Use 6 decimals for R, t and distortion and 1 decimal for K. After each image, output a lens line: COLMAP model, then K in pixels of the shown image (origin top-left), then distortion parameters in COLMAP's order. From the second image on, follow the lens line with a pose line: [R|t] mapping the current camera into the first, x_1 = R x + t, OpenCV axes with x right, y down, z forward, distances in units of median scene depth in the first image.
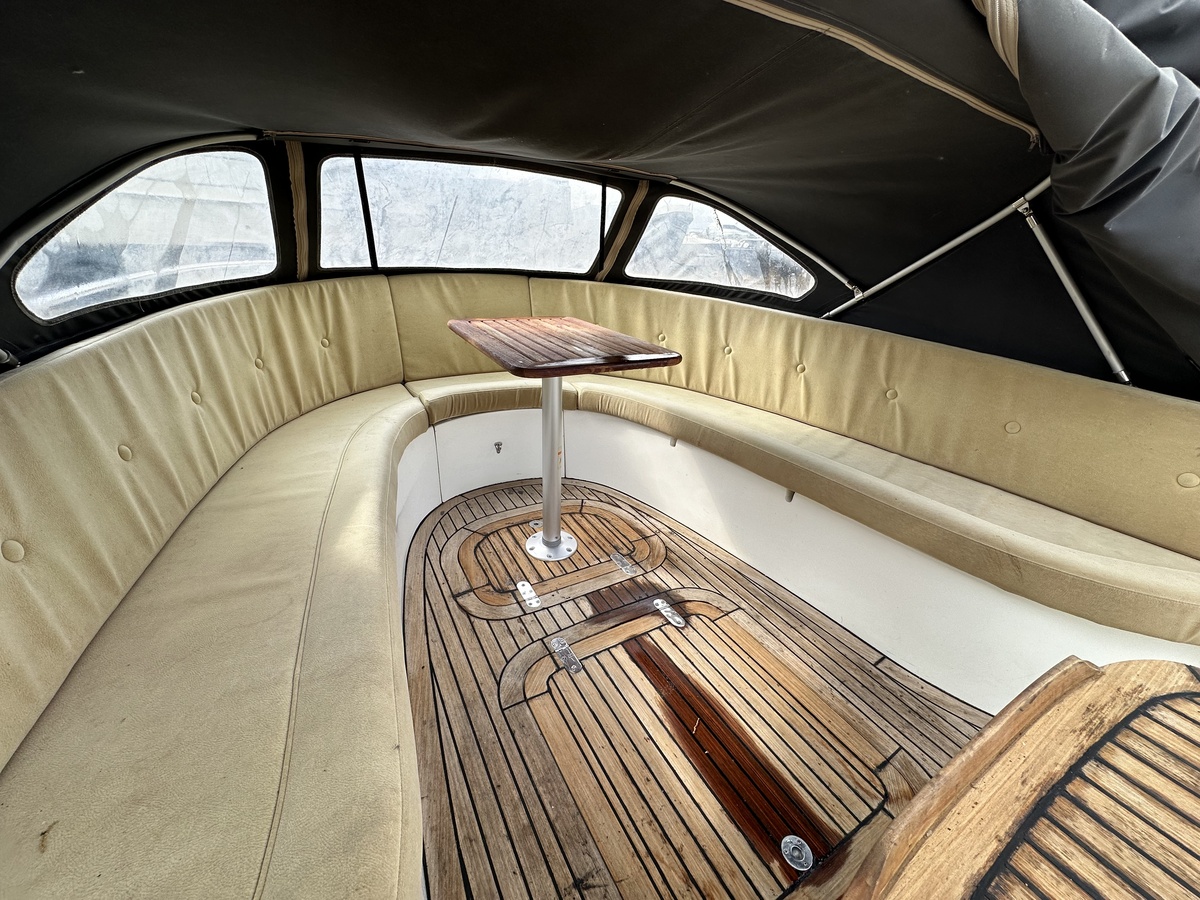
lens RADIAL K [[478.4, 0, 601.1], [0, 478.4, 450.0], [0, 0, 1]] dist [-0.005368, 0.001284]
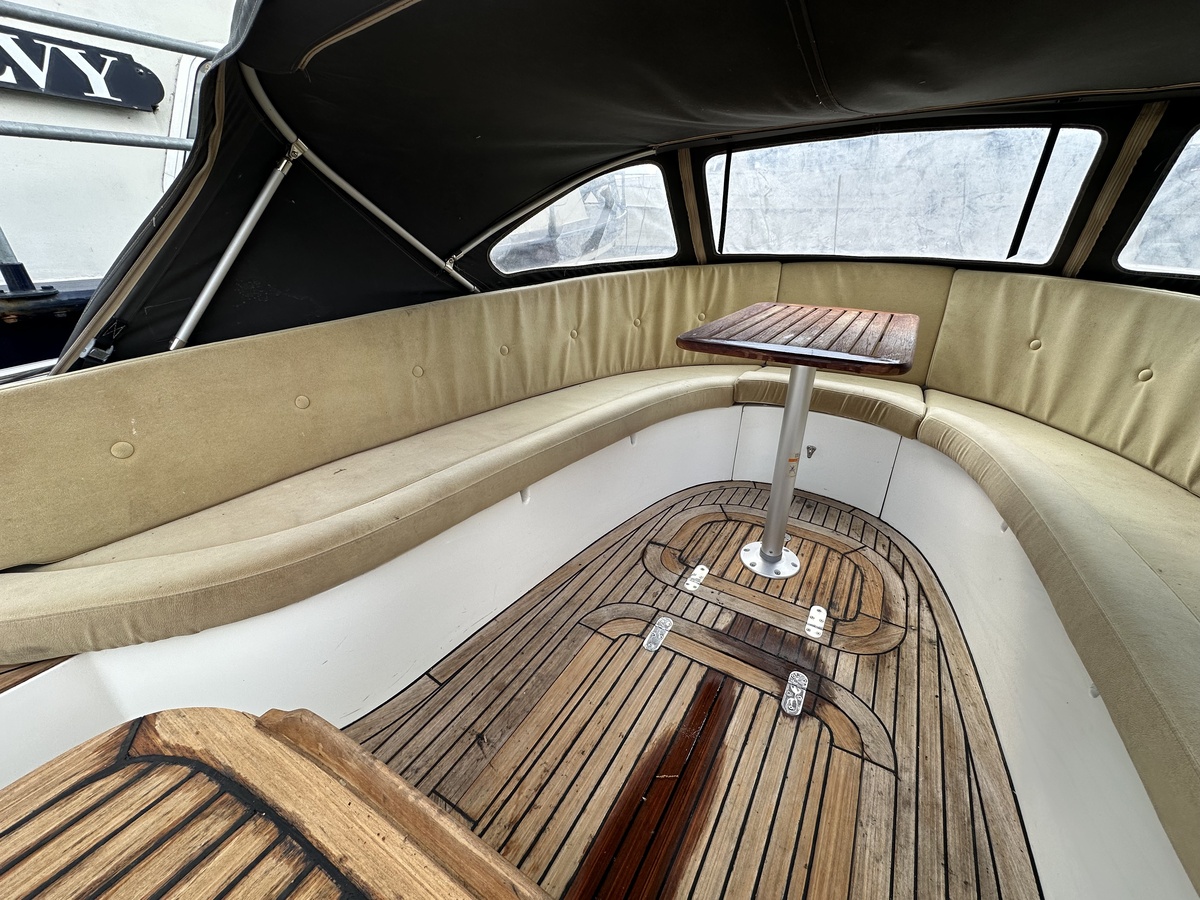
lens RADIAL K [[478.4, 0, 599.7], [0, 478.4, 449.8], [0, 0, 1]] dist [-0.005368, 0.001284]
pose [[0.476984, 0.324643, -0.816758, 0.428184], [-0.330025, 0.927438, 0.175902, -0.046543], [0.814598, 0.185648, 0.549513, 0.217811]]
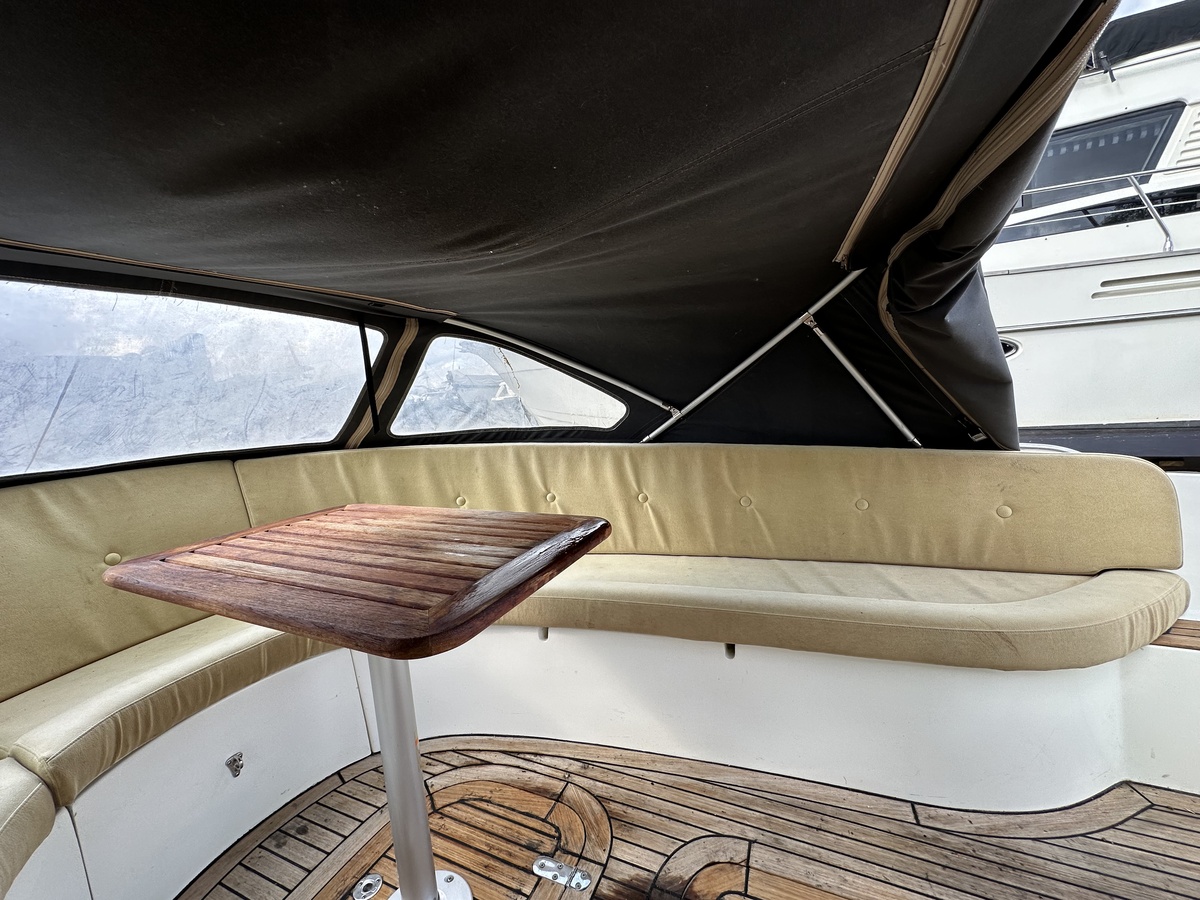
lens RADIAL K [[478.4, 0, 601.6], [0, 478.4, 449.0], [0, 0, 1]] dist [-0.005368, 0.001284]
pose [[0.804143, -0.169956, 0.569622, -0.163283], [0.328411, 0.925756, -0.187407, -0.125668], [-0.495481, 0.337772, 0.800256, 0.316167]]
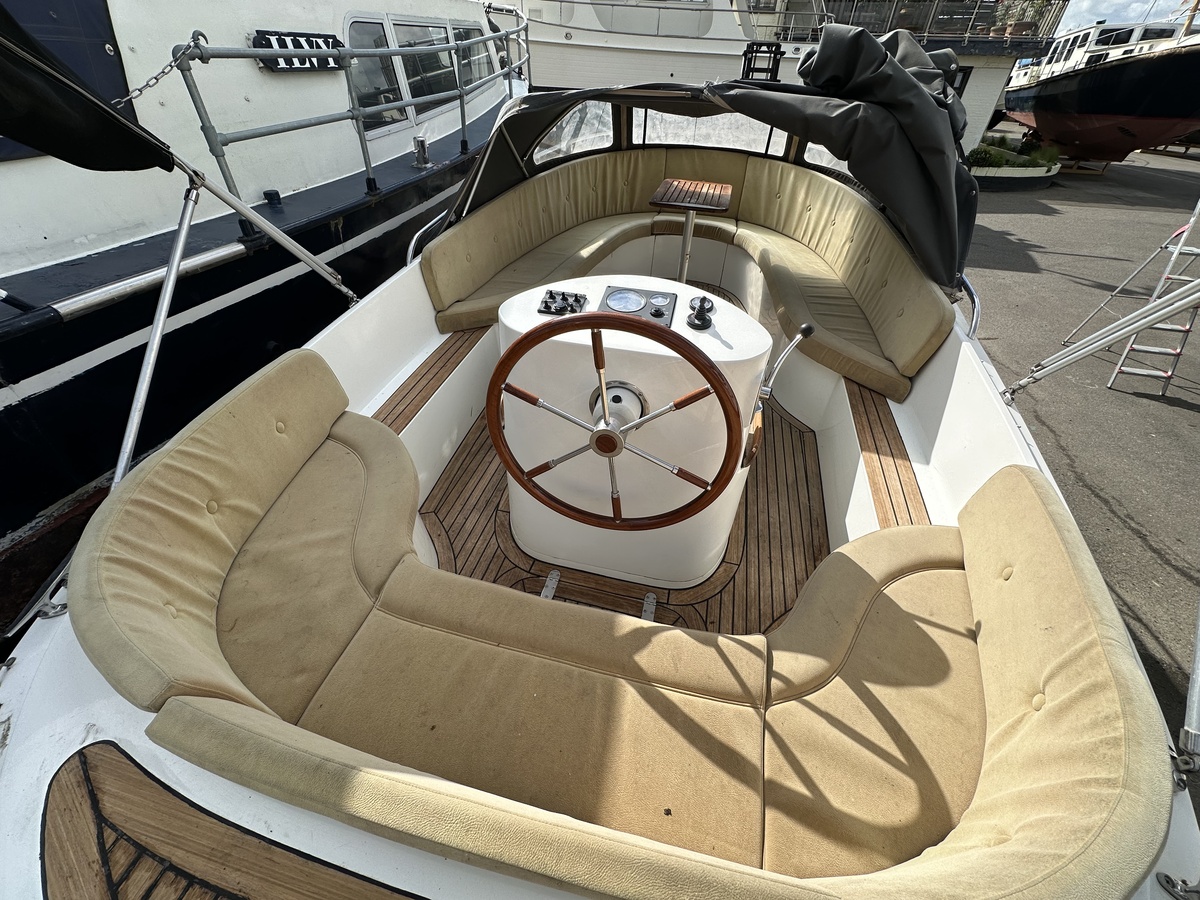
lens RADIAL K [[478.4, 0, 602.1], [0, 478.4, 455.4], [0, 0, 1]] dist [-0.005368, 0.001284]
pose [[0.732243, 0.429746, -0.528336, 1.068067], [-0.273278, 0.895985, 0.350043, 0.154366], [0.623811, -0.111934, 0.773519, -0.904188]]
